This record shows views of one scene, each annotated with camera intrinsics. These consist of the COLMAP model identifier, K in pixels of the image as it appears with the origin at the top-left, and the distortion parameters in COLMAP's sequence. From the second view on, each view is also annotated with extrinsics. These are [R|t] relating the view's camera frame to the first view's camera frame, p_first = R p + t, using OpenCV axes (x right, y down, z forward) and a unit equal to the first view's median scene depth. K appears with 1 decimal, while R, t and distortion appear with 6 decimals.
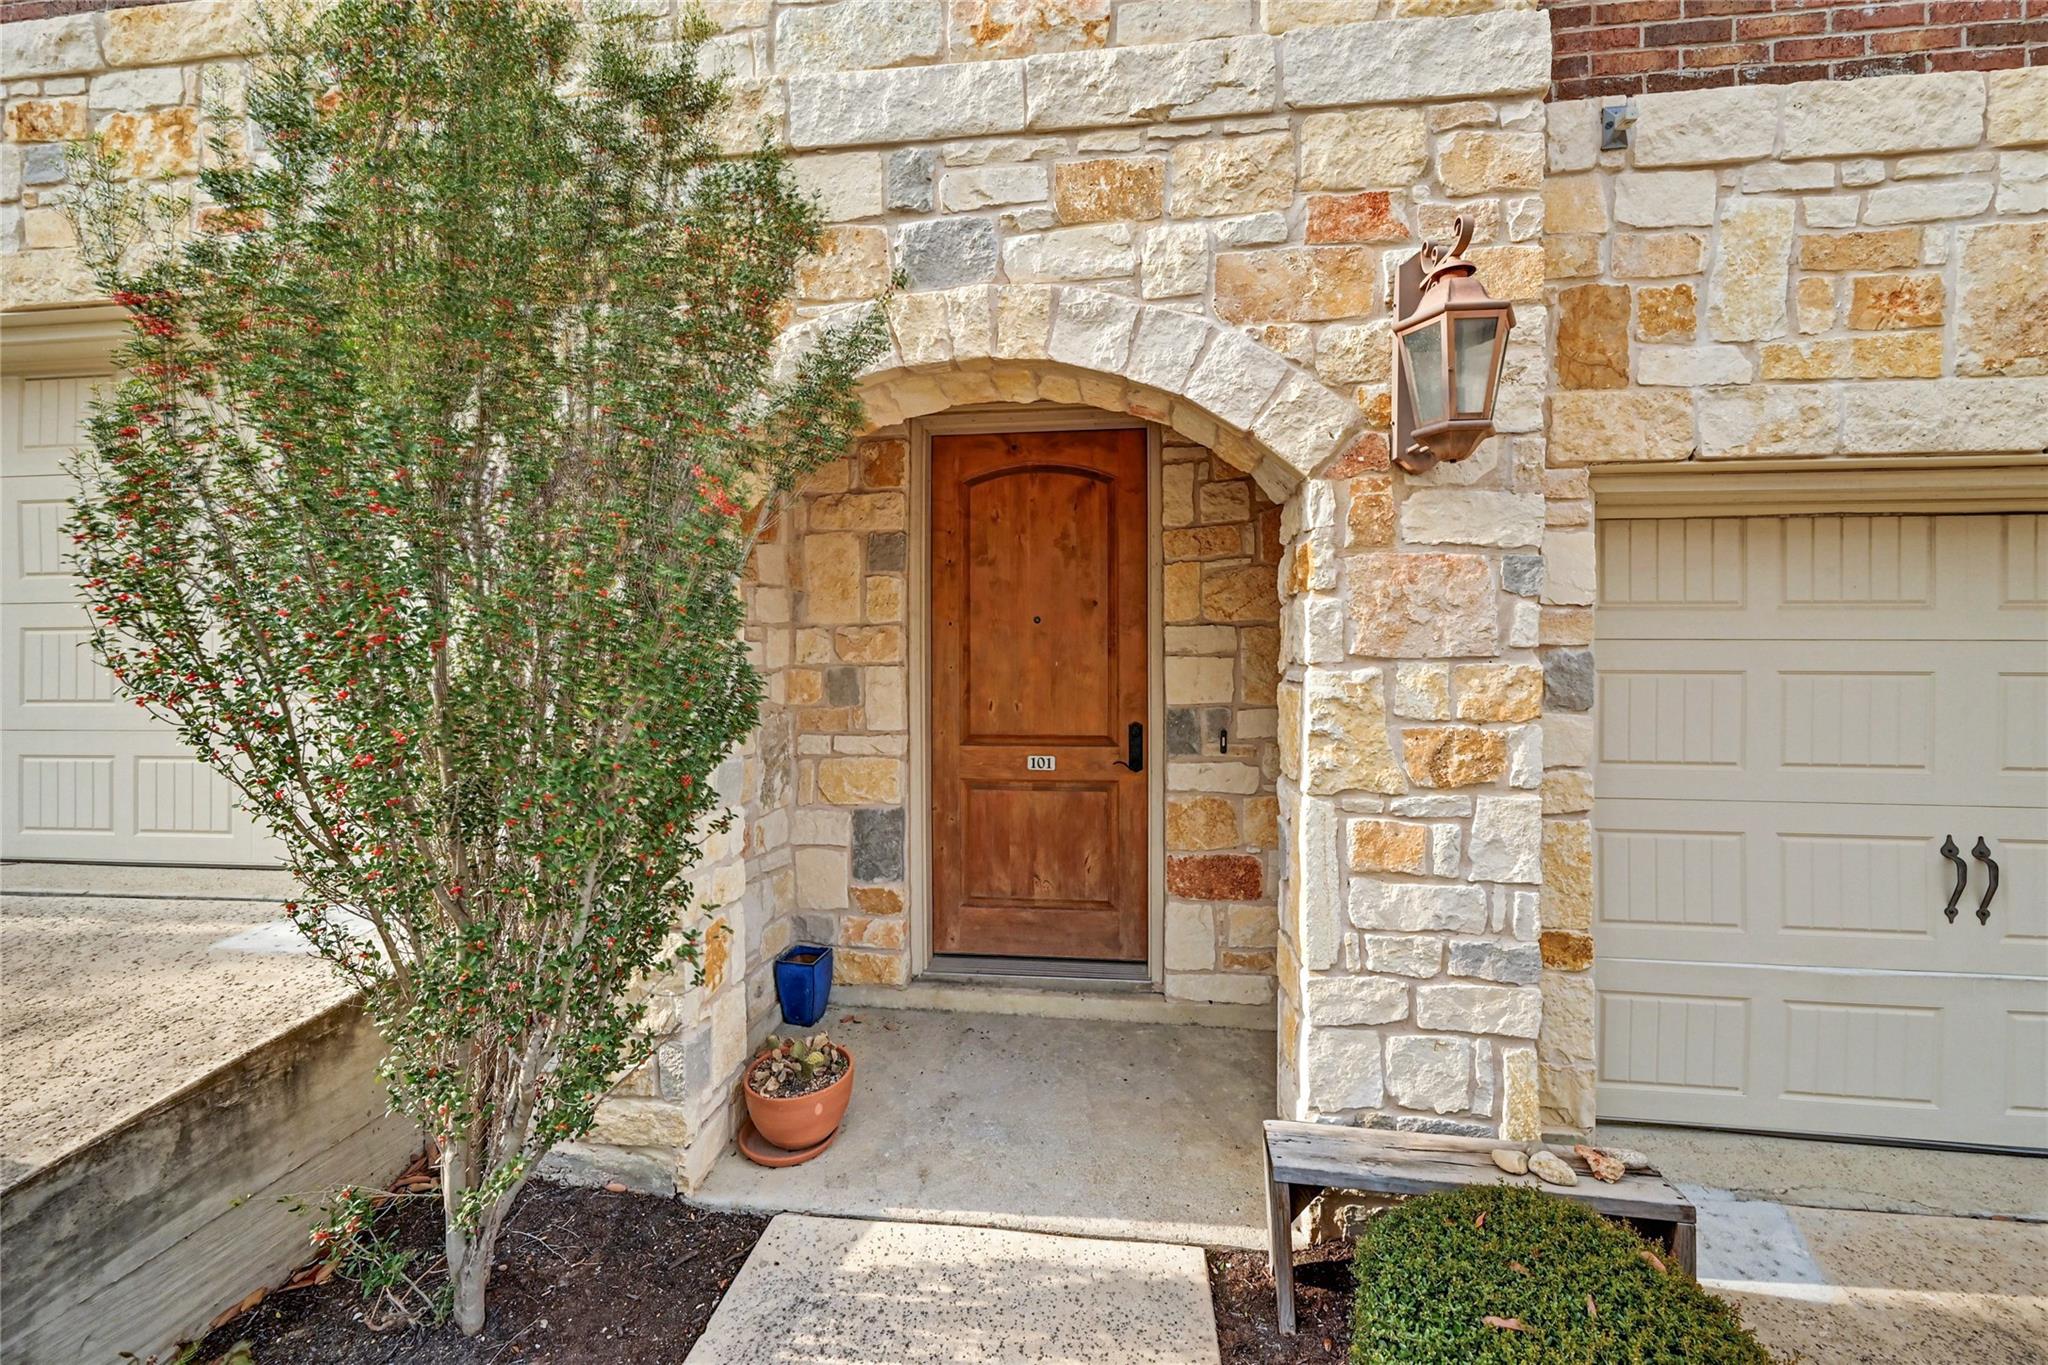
lens RADIAL K [[846.2, 0, 1025.8], [0, 846.2, 686.5], [0, 0, 1]] dist [0.007736, -0.001133]
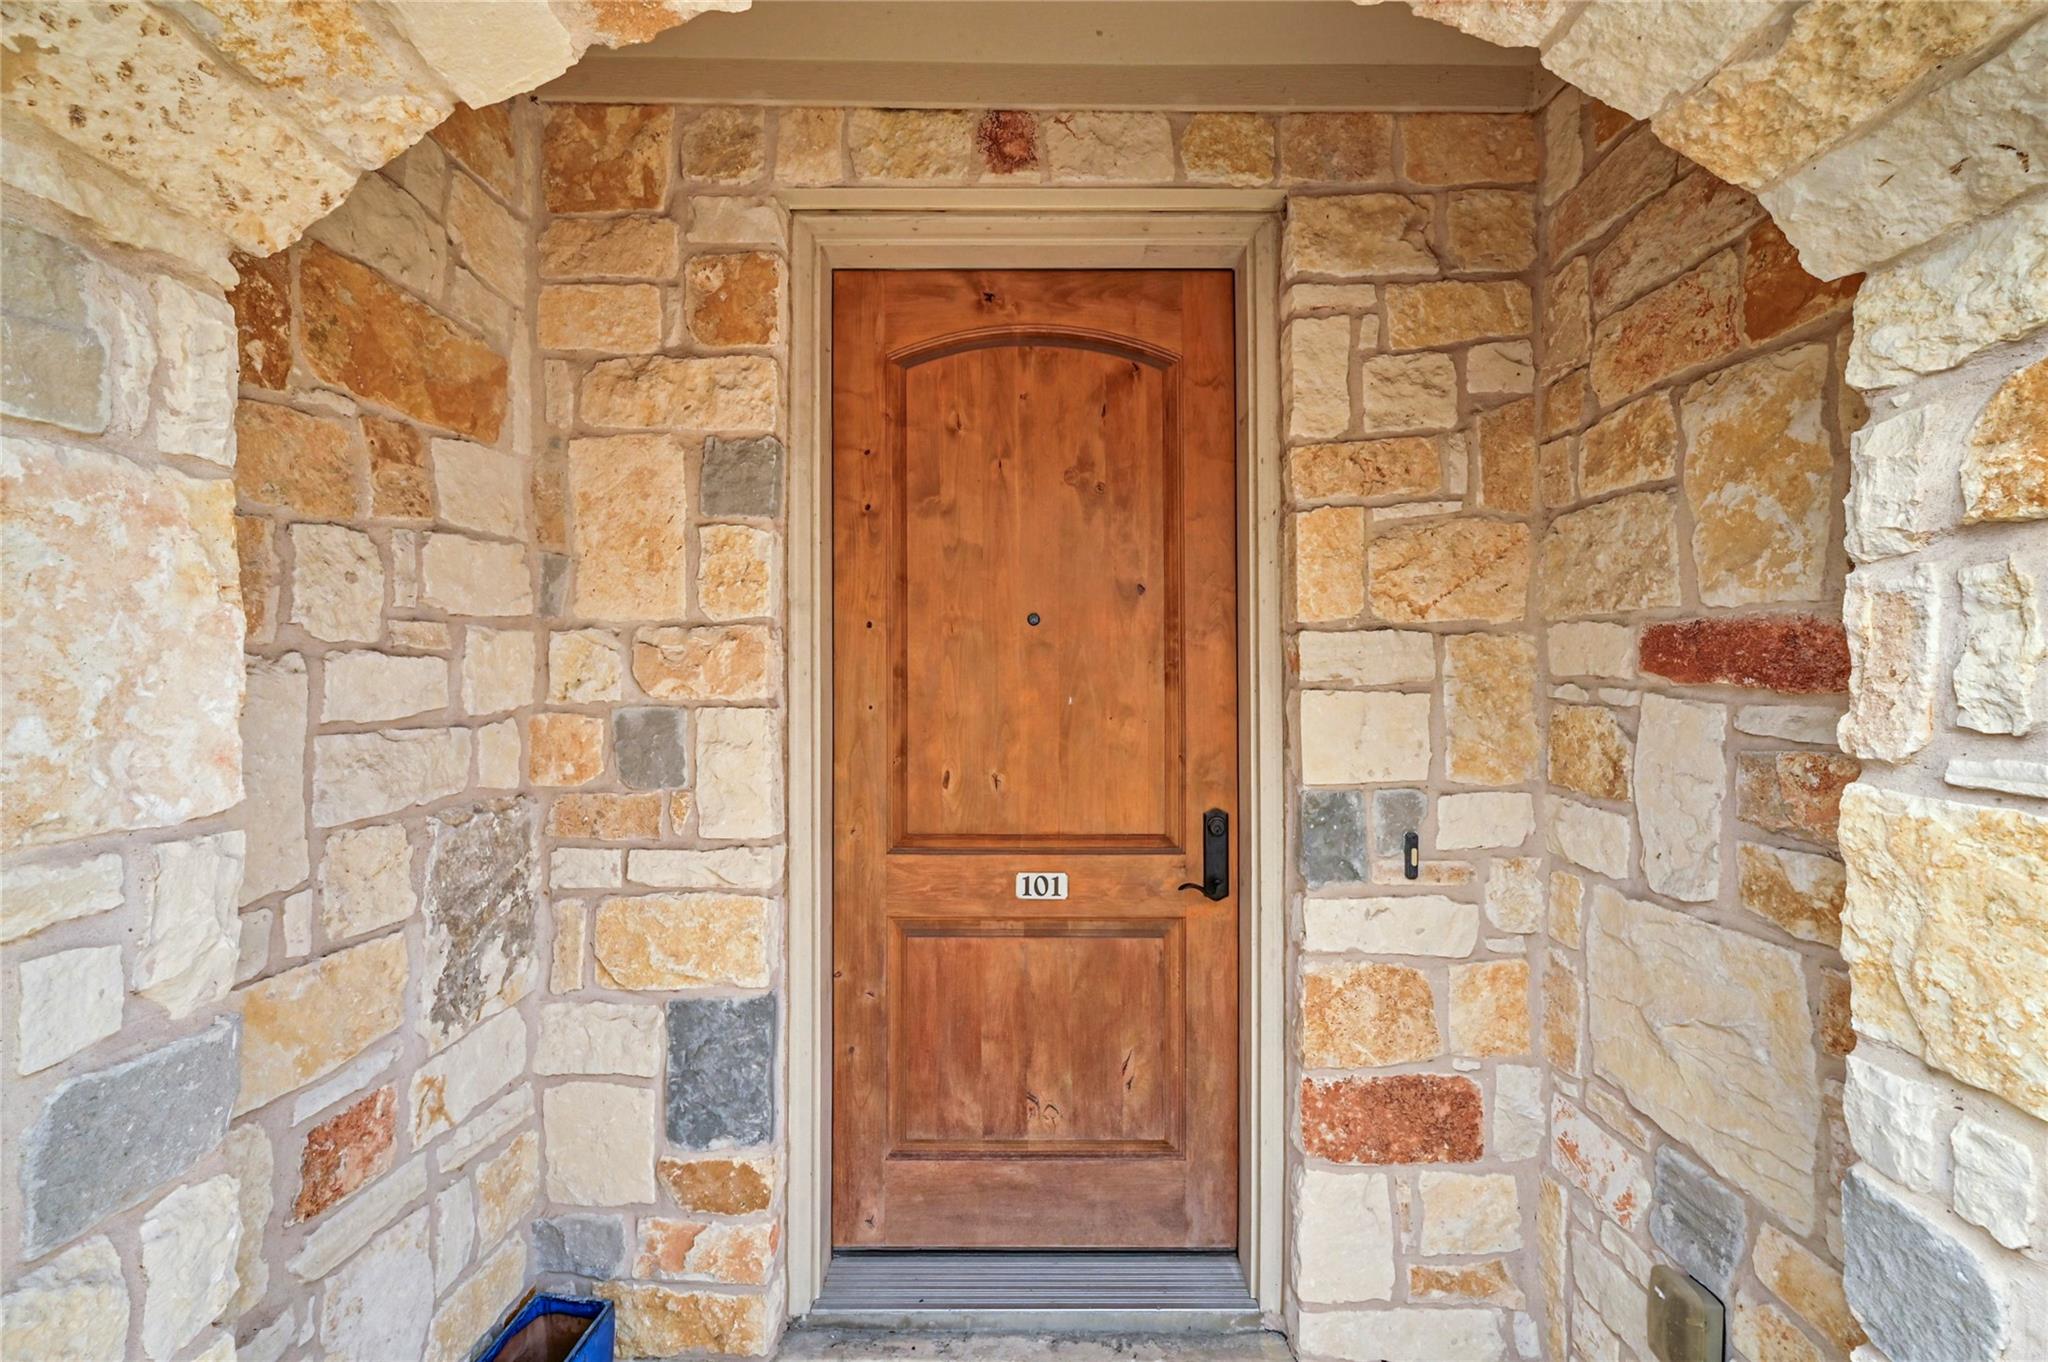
lens RADIAL K [[843.5, 0, 1020.5], [0, 843.5, 692.6], [0, 0, 1]] dist [0.036991, 0.000322]
pose [[0.992571, 0.000608, 0.121663, -0.062012], [0.000615, 0.999950, -0.010008, -0.027444], [-0.121663, 0.010009, 0.992521, 0.483504]]
